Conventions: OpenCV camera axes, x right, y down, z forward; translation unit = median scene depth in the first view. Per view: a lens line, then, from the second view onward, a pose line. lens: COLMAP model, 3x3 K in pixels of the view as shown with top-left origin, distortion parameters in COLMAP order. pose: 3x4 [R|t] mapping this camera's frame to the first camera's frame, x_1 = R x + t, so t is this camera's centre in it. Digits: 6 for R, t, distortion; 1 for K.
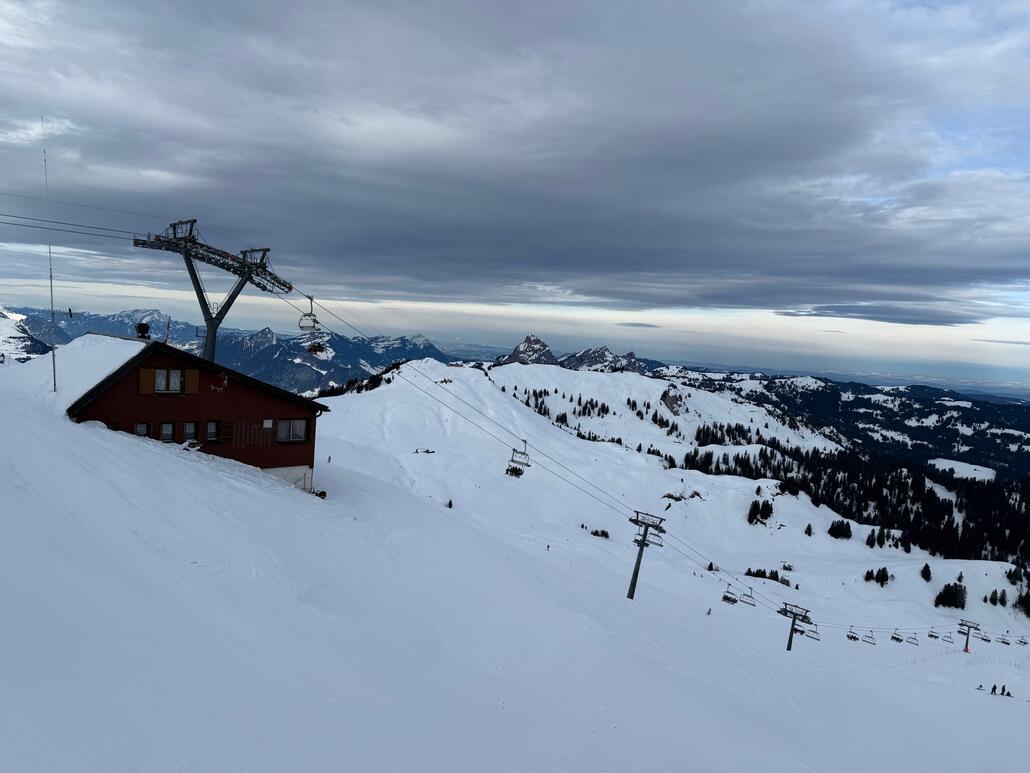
lens RADIAL K [[697.0, 0, 521.5], [0, 697.0, 387.8], [0, 0, 1]] dist [0.136257, -0.212241]
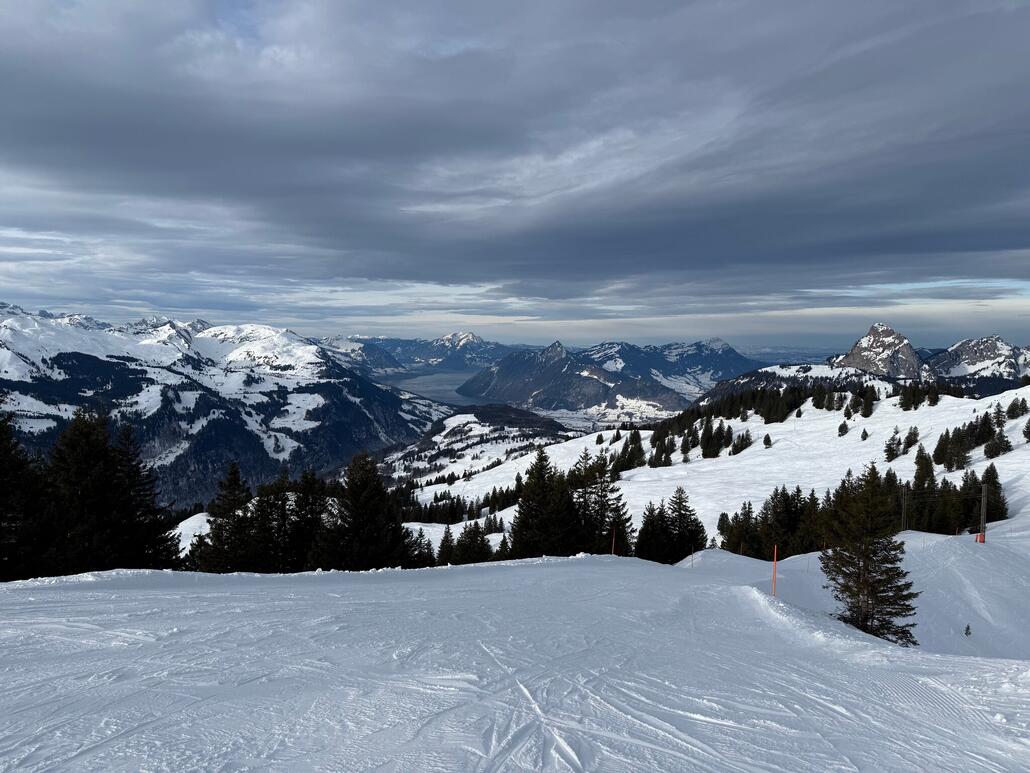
lens RADIAL K [[697.0, 0, 521.5], [0, 697.0, 387.8], [0, 0, 1]] dist [0.136257, -0.212241]
pose [[0.912955, -0.033696, -0.406666, -0.013638], [0.028631, 0.999418, -0.018534, -0.004155], [0.407054, 0.005278, 0.913389, 0.099821]]
